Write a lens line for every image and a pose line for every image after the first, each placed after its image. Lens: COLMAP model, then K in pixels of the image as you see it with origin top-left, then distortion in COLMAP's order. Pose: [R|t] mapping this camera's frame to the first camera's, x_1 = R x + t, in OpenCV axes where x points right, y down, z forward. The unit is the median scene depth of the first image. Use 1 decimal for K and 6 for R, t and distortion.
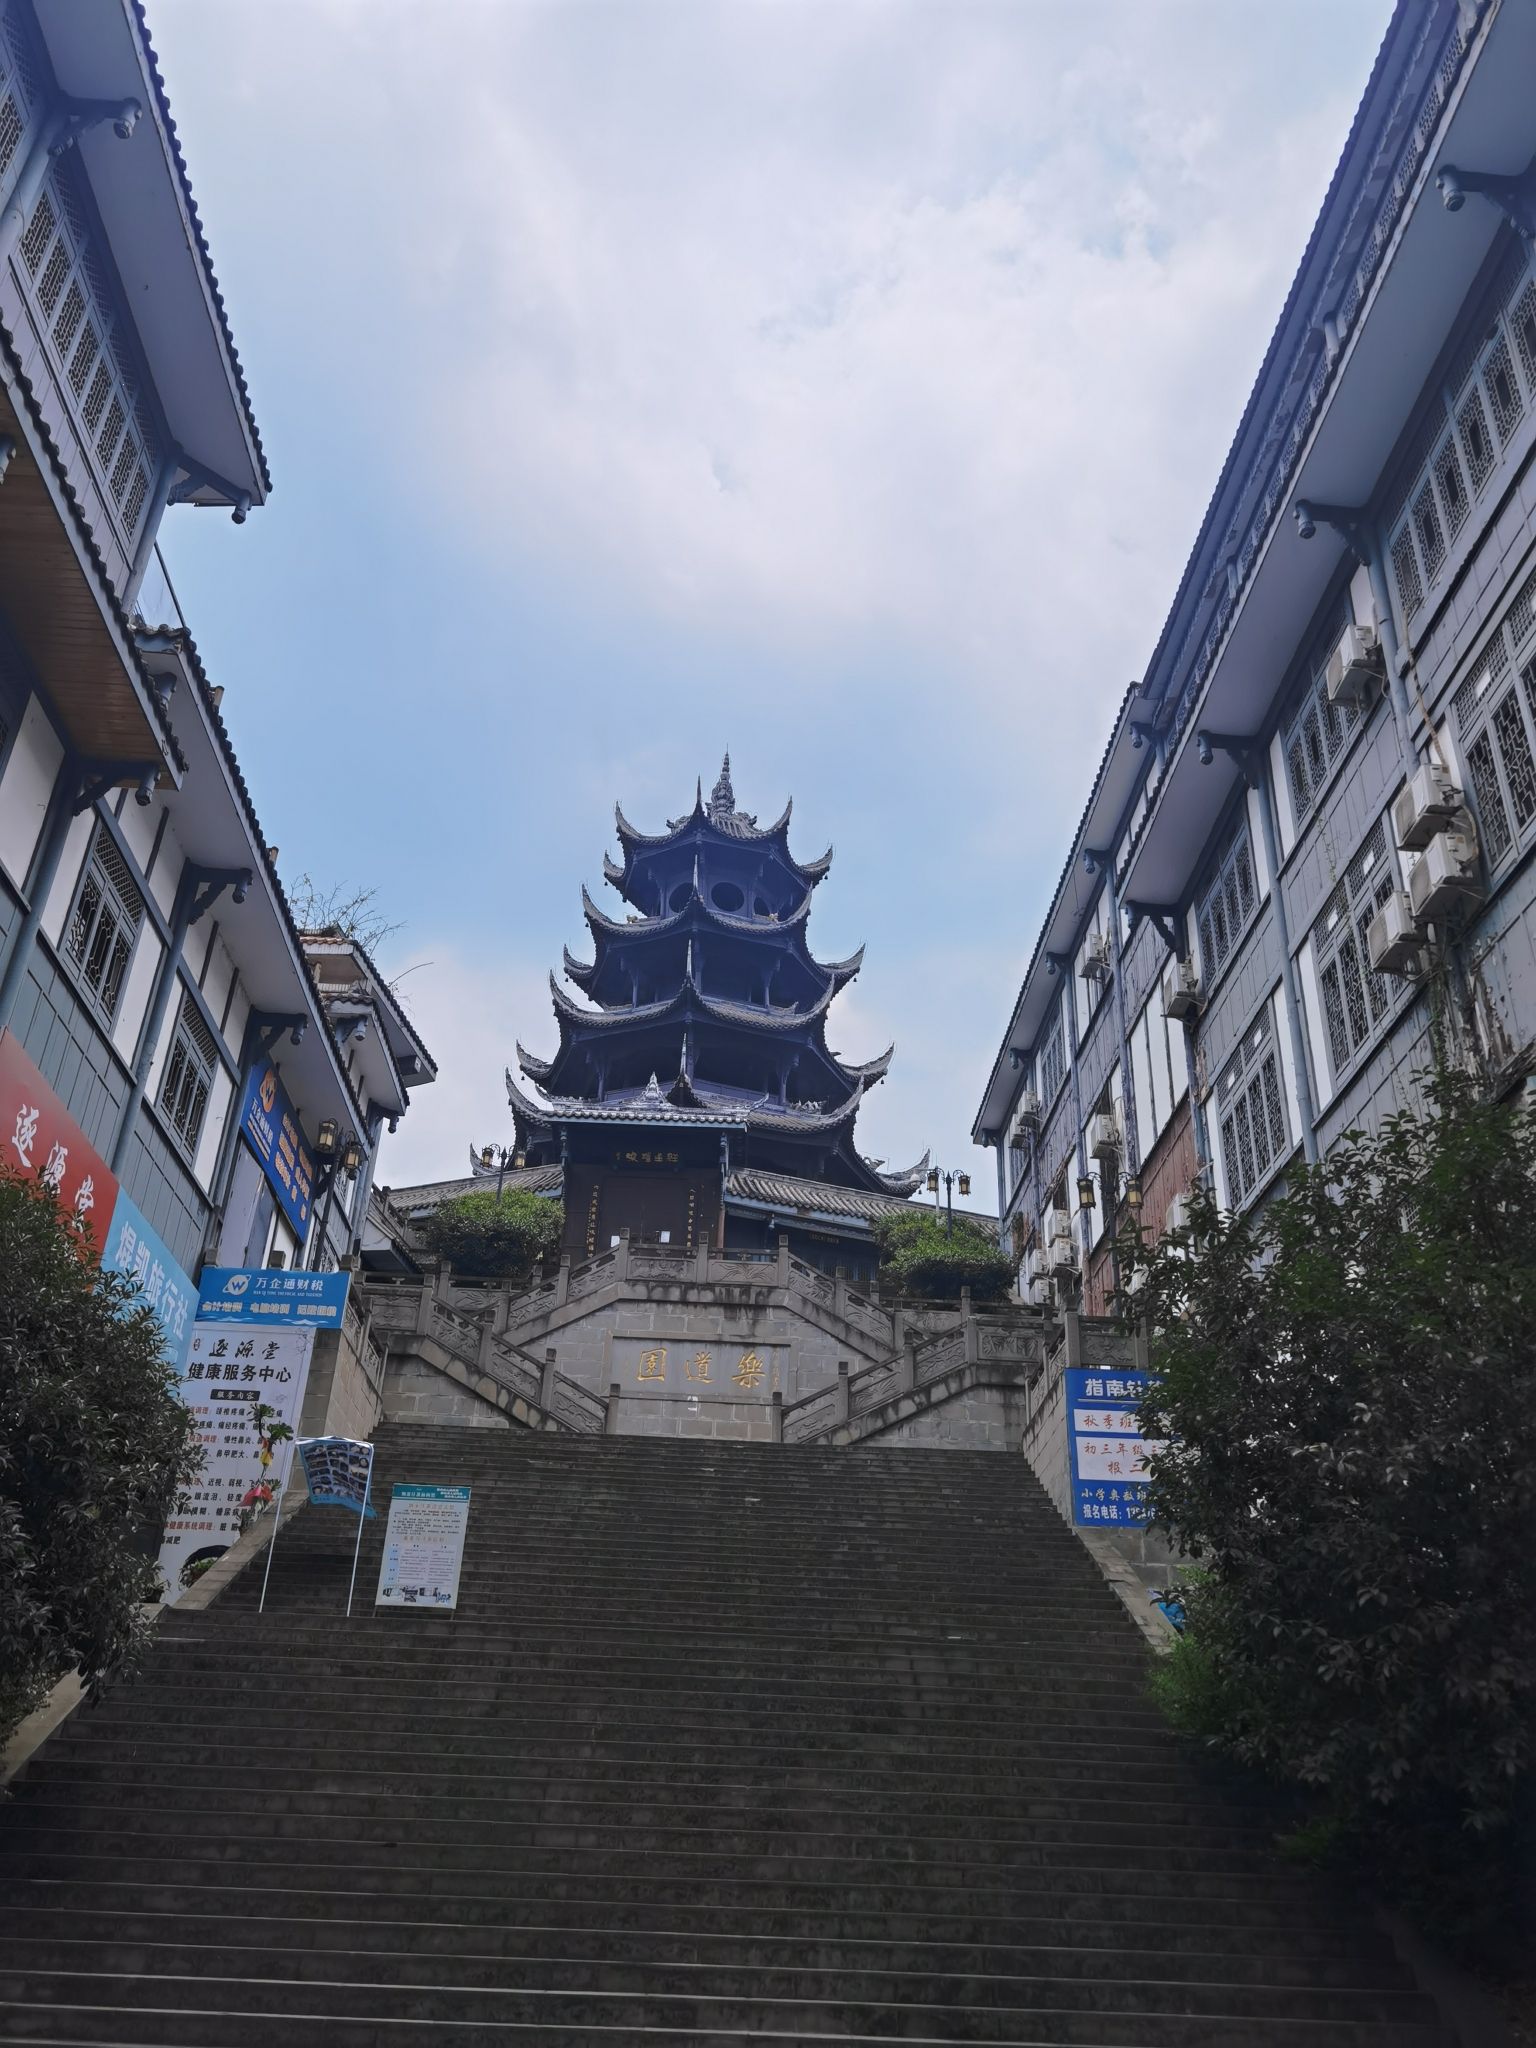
lens RADIAL K [[1647.7, 0, 768.0], [0, 1647.7, 1024.0], [0, 0, 1]] dist [0.032338, 0.010511]
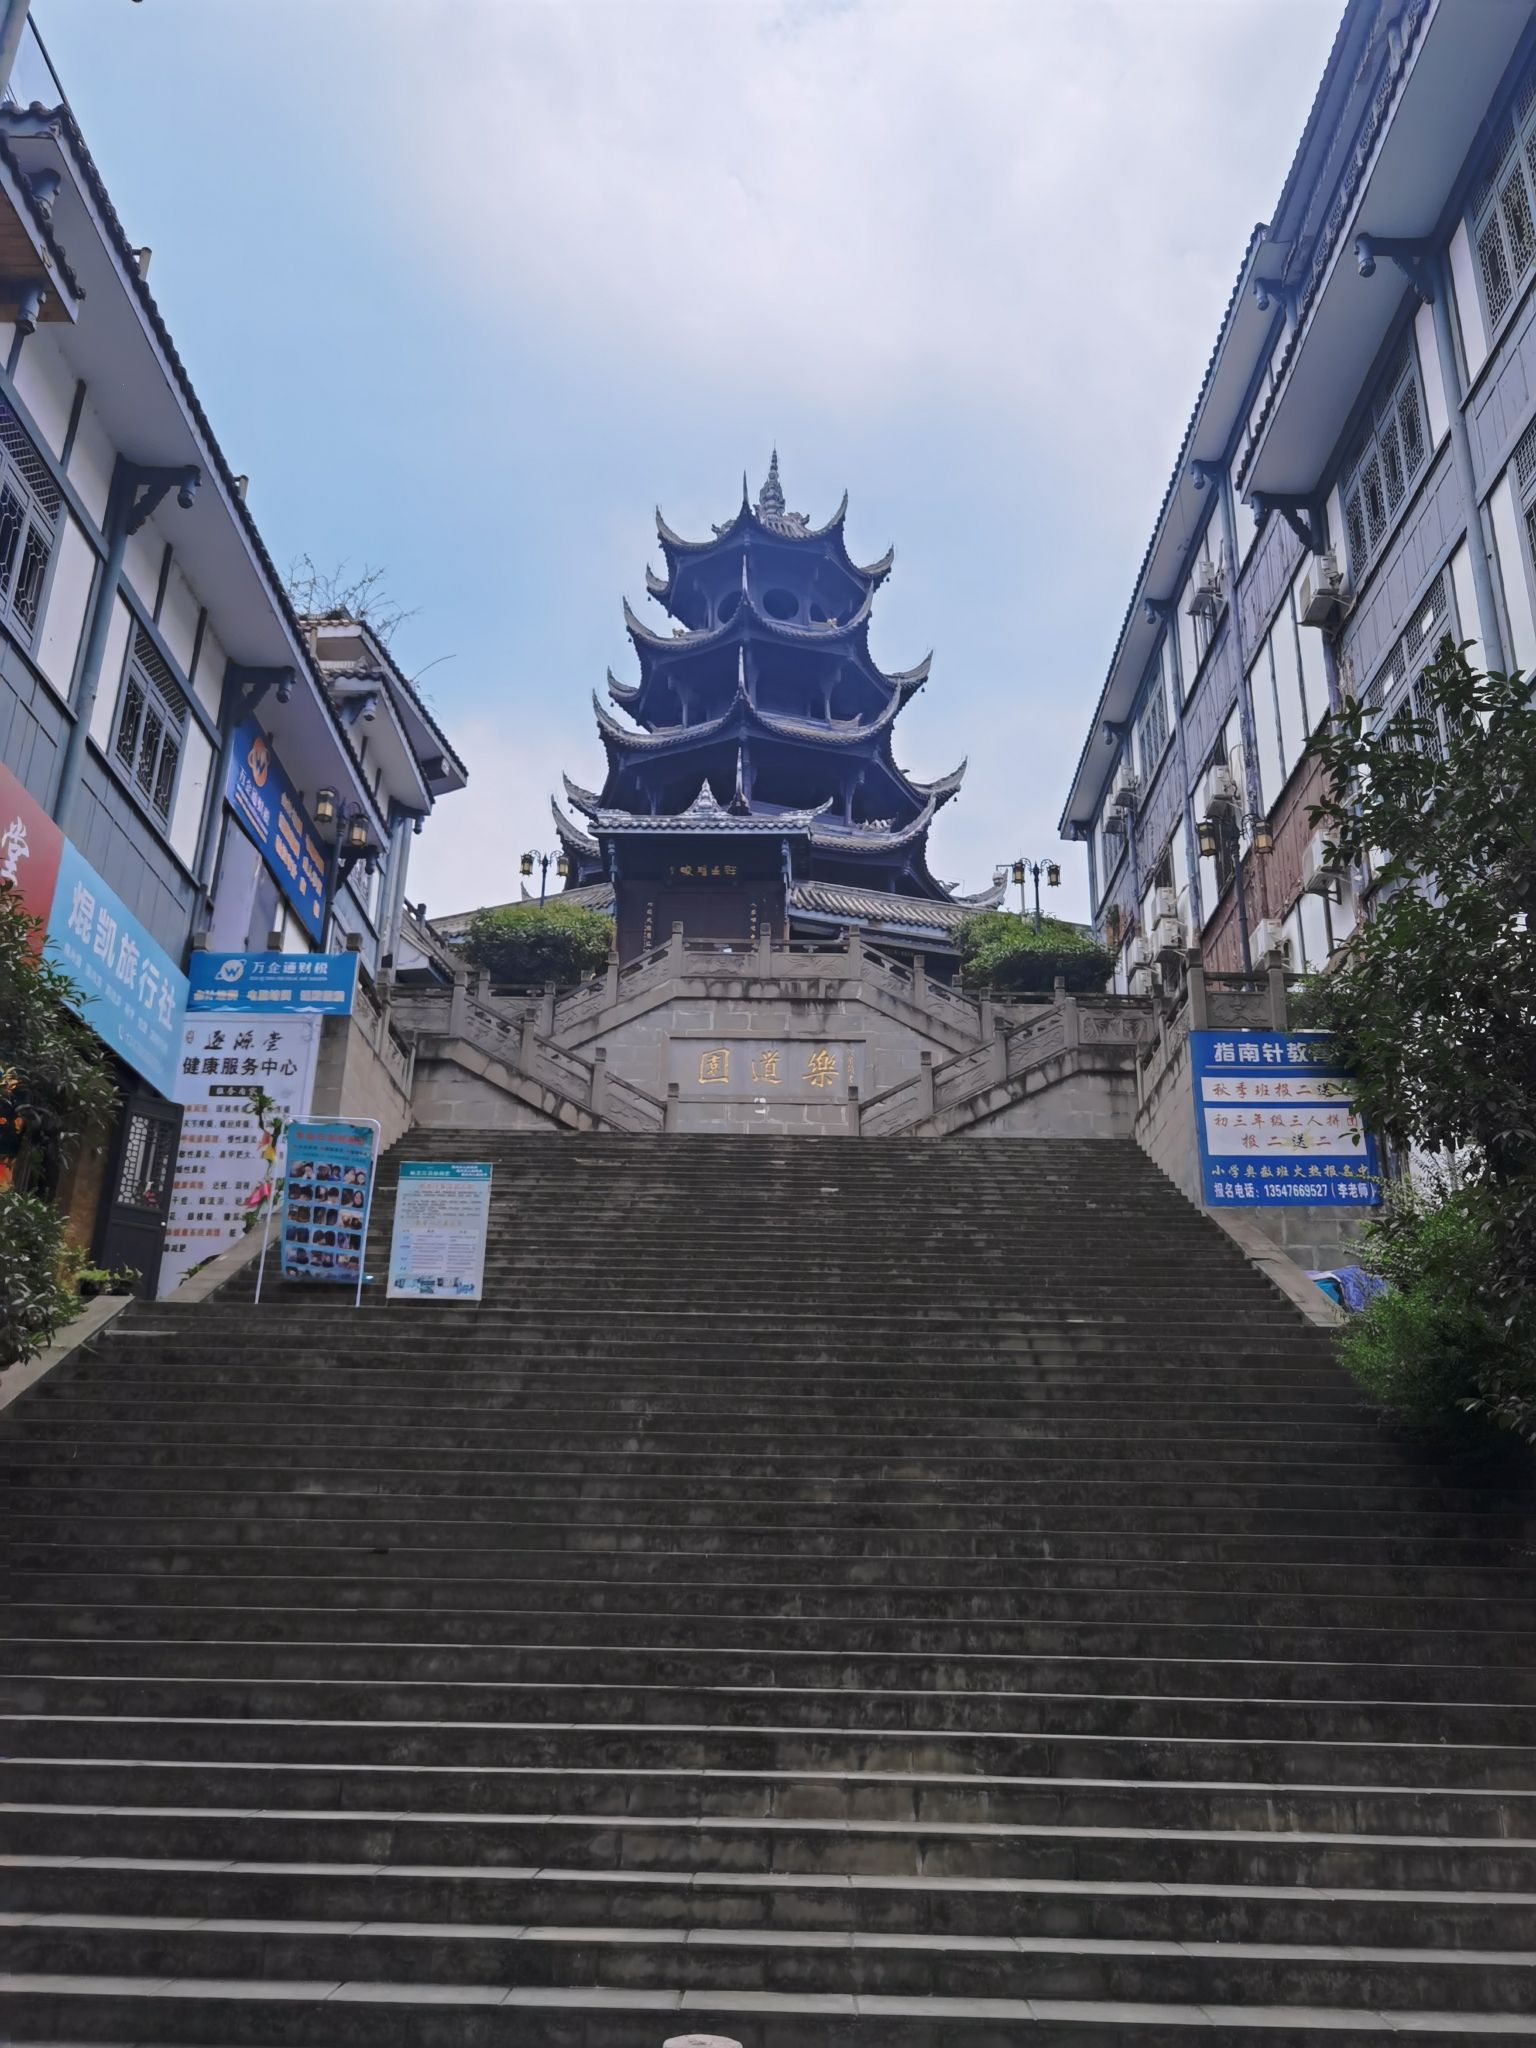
lens RADIAL K [[1647.7, 0, 768.0], [0, 1647.7, 1024.0], [0, 0, 1]] dist [0.032338, 0.010511]
pose [[0.998474, -0.034968, -0.042747, -0.001238], [0.040474, 0.989940, 0.135575, 0.066739], [0.037576, -0.137098, 0.989844, 0.121044]]
